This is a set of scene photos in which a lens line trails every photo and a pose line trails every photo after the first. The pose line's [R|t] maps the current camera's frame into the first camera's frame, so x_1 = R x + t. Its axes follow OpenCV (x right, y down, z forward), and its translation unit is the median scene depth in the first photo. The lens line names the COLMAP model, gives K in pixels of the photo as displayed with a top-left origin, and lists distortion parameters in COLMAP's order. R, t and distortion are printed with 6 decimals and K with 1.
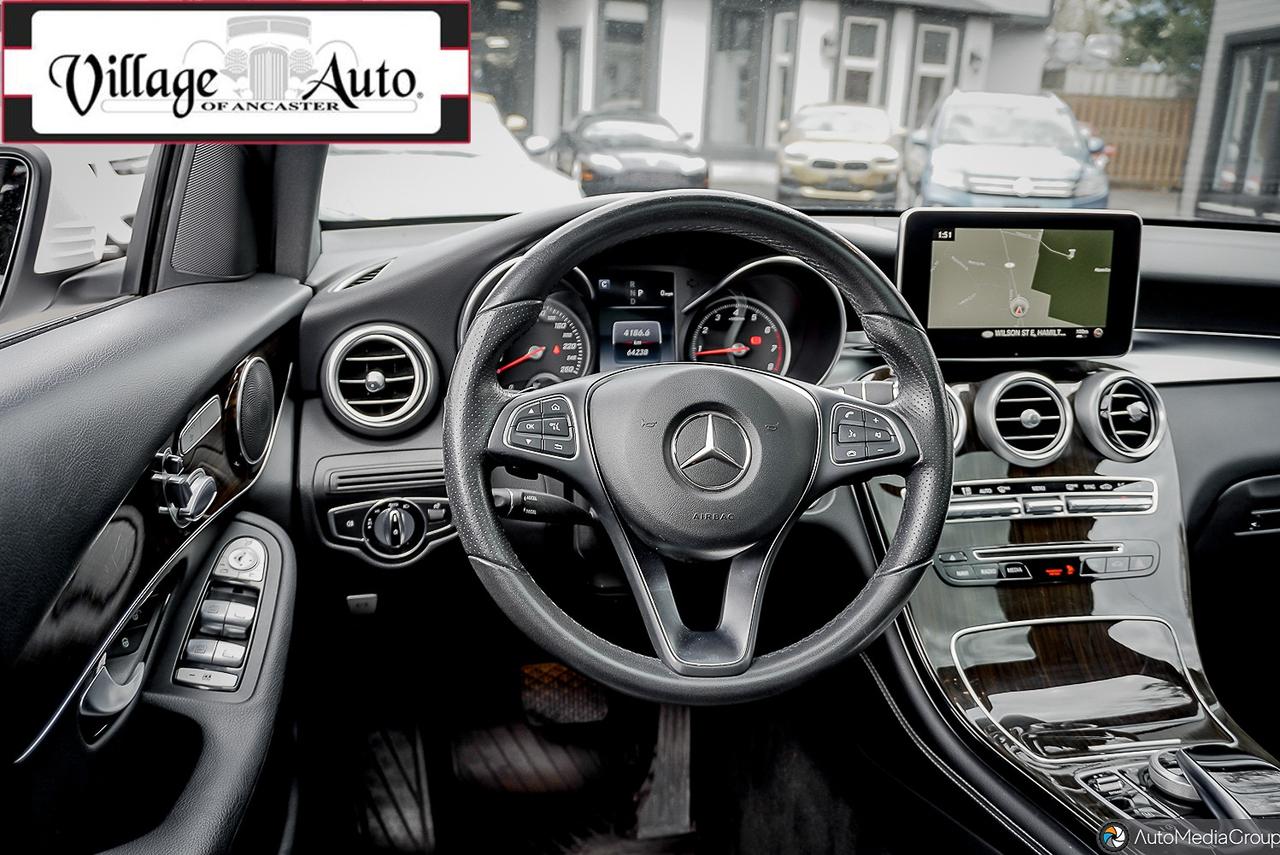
lens RADIAL K [[1107.5, 0, 637.5], [0, 1107.5, 432.5], [0, 0, 1]] dist [-0.015242, -0.020441]
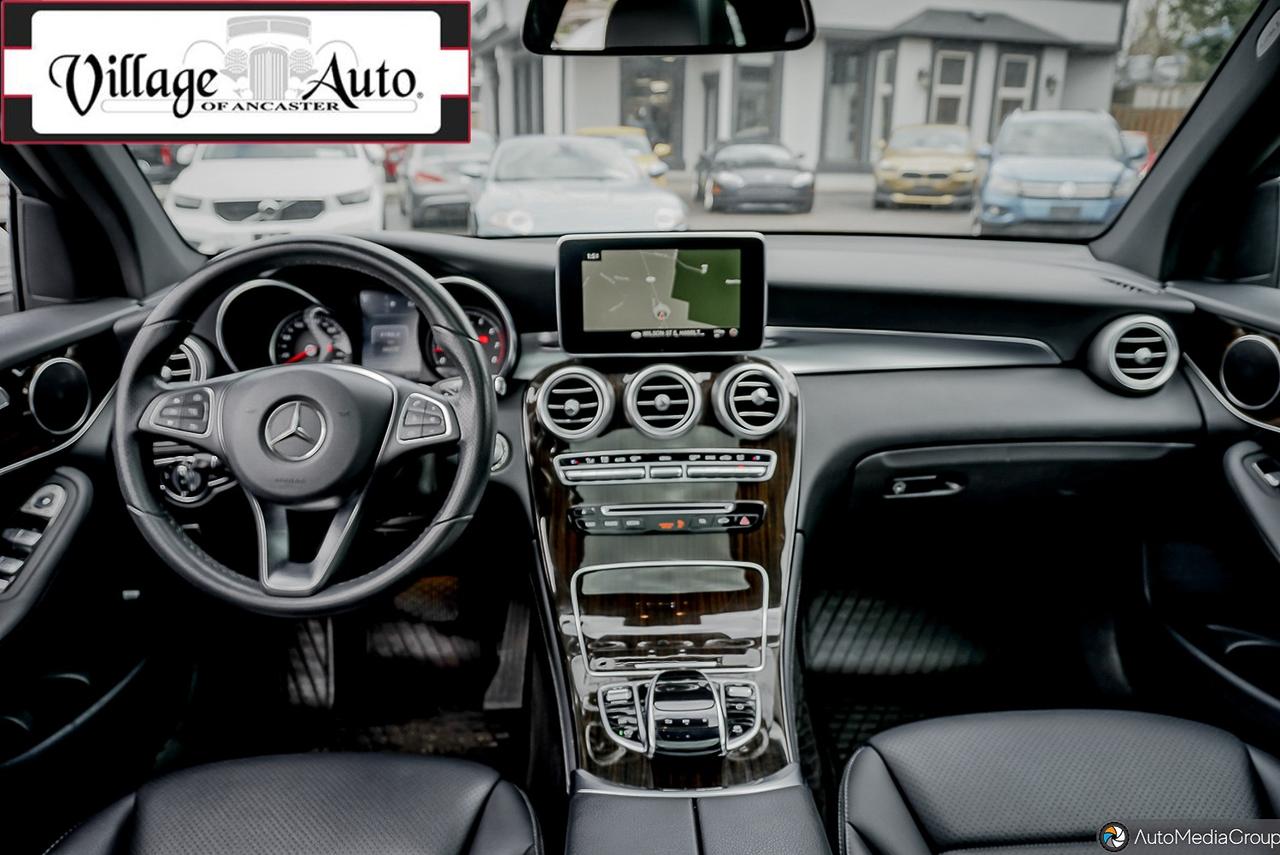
lens RADIAL K [[863.2, 0, 640.0], [0, 863.2, 425.8], [0, 0, 1]] dist [-0.038432, 0.000367]
pose [[0.986437, 0.011619, -0.163730, 0.359497], [-0.005018, 0.999160, 0.040672, -0.018846], [0.164065, -0.039299, 0.985666, 0.023117]]
